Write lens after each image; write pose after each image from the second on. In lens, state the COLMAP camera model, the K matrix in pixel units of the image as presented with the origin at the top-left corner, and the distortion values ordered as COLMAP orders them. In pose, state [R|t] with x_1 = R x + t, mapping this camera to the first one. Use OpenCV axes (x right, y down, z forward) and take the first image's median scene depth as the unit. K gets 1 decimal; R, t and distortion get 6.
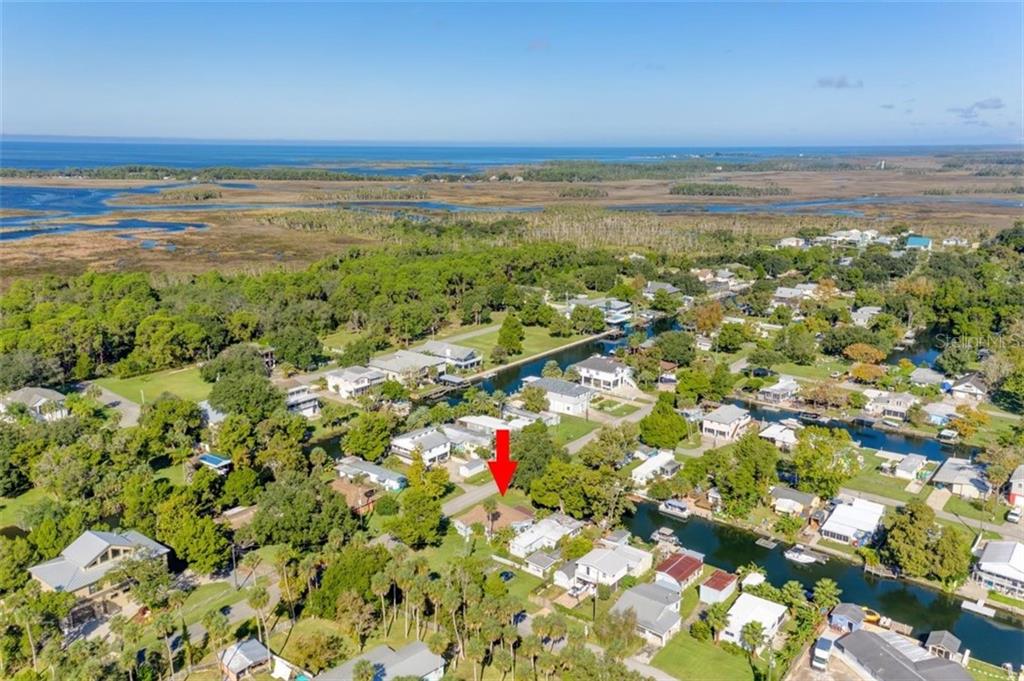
lens RADIAL K [[800.9, 0, 510.2], [0, 800.9, 364.9], [0, 0, 1]] dist [0.048768, 0.007411]
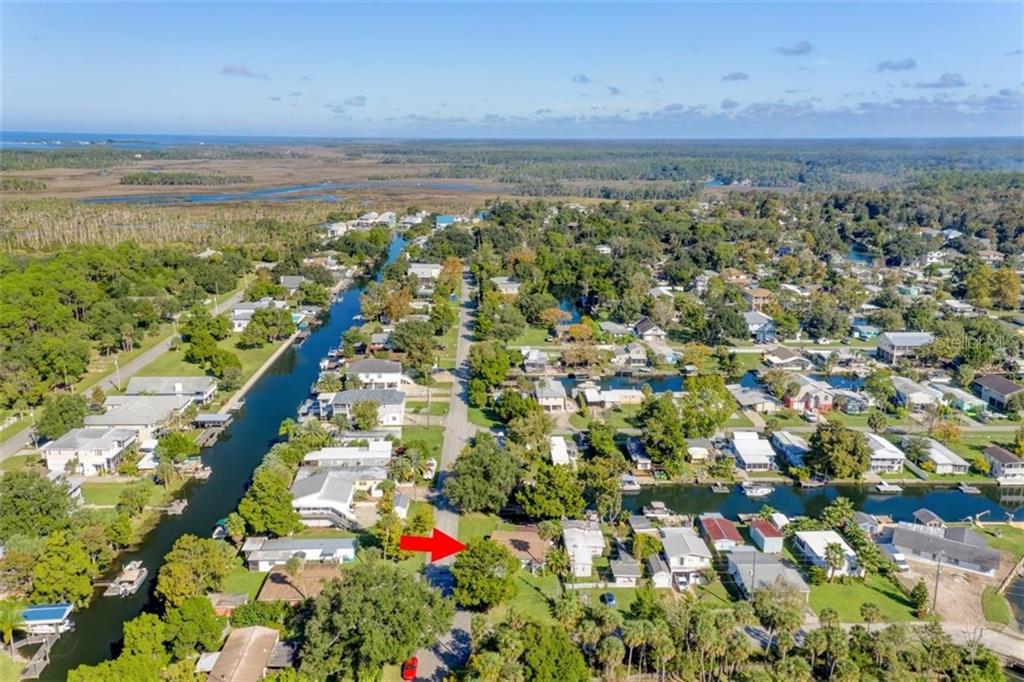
lens RADIAL K [[800.9, 0, 510.2], [0, 800.9, 365.4], [0, 0, 1]] dist [0.048768, 0.007411]
pose [[0.760367, -0.174897, 0.625502, -0.340720], [0.166792, 0.983345, 0.072200, -0.042087], [-0.627712, 0.049431, 0.776875, 0.207502]]
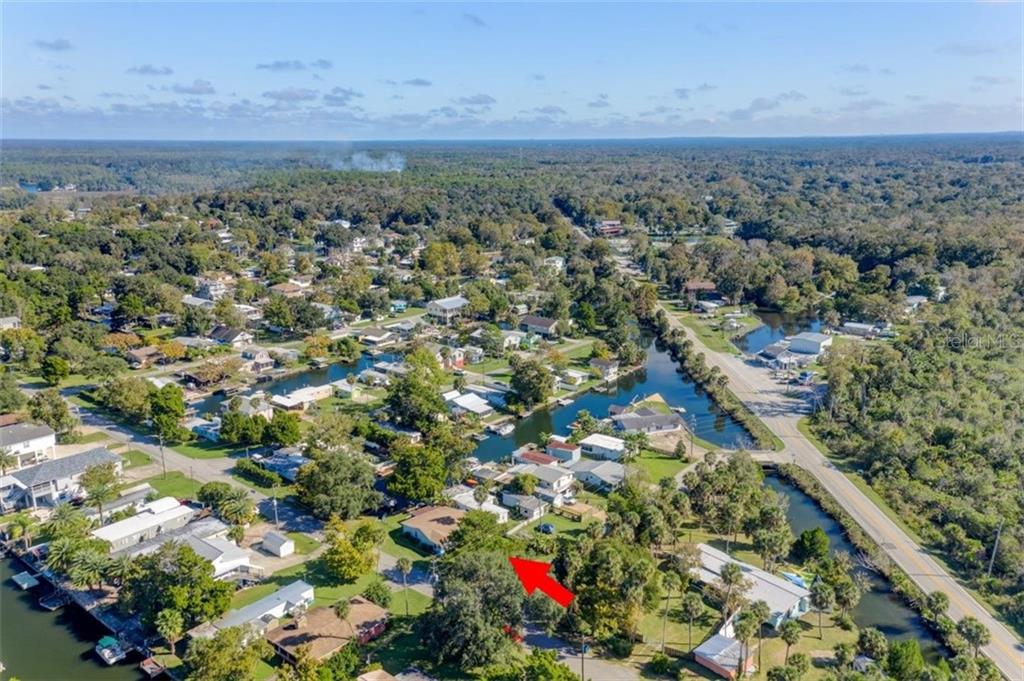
lens RADIAL K [[800.9, 0, 510.2], [0, 800.9, 364.9], [0, 0, 1]] dist [0.048768, 0.007411]
pose [[0.028236, -0.271054, 0.962150, -0.544804], [0.267420, 0.929498, 0.254008, -0.122280], [-0.963166, 0.250126, 0.098730, 0.504270]]
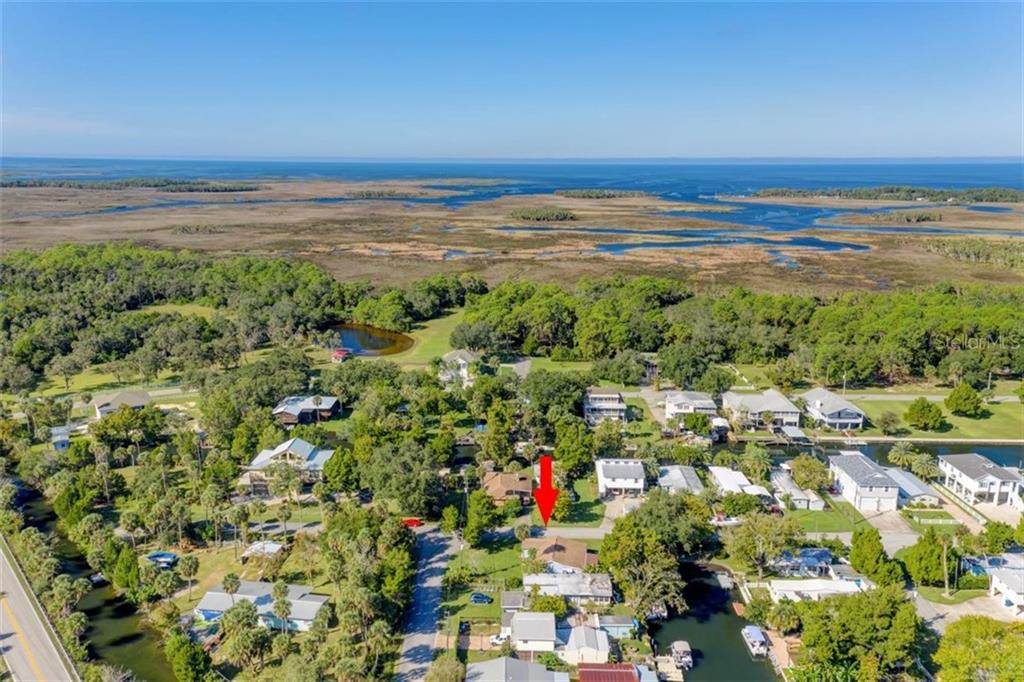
lens RADIAL K [[800.9, 0, 510.2], [0, 800.9, 365.4], [0, 0, 1]] dist [0.048768, 0.007411]
pose [[0.609669, 0.194411, -0.768445, 0.408249], [-0.212340, 0.974080, 0.077968, -0.057374], [0.763685, 0.115637, 0.635148, 0.206325]]
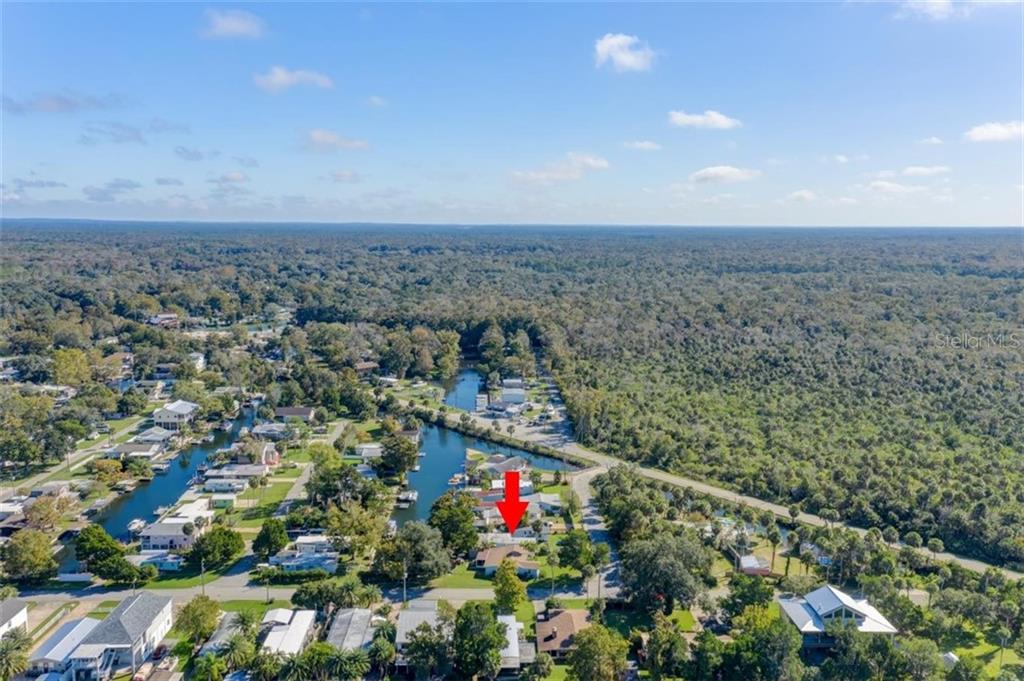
lens RADIAL K [[800.1, 0, 512.0], [0, 800.1, 340.5], [0, 0, 1]] dist [0.041053, 0.001826]
pose [[-0.641651, -0.116005, 0.758173, -0.554716], [0.192766, 0.932378, 0.305799, -0.294788], [-0.742378, 0.342367, -0.575899, 1.000783]]
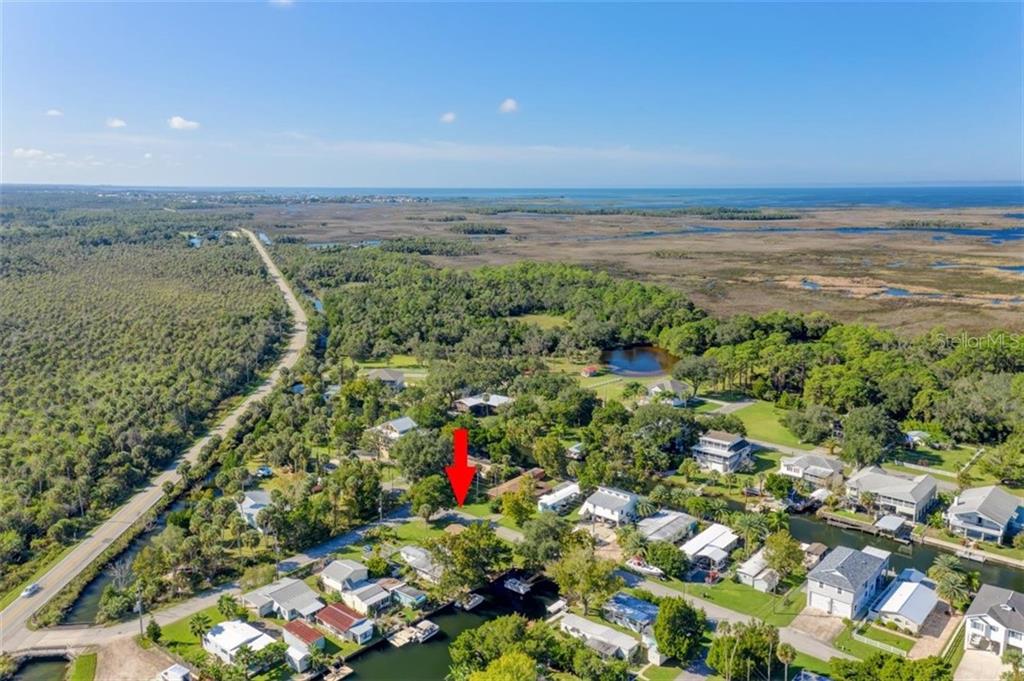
lens RADIAL K [[800.9, 0, 510.2], [0, 800.9, 364.9], [0, 0, 1]] dist [0.048768, 0.007411]
pose [[-0.037030, 0.212891, -0.976374, 0.649531], [-0.265238, 0.939906, 0.214999, -0.189656], [0.963472, 0.266933, 0.021663, 0.621498]]
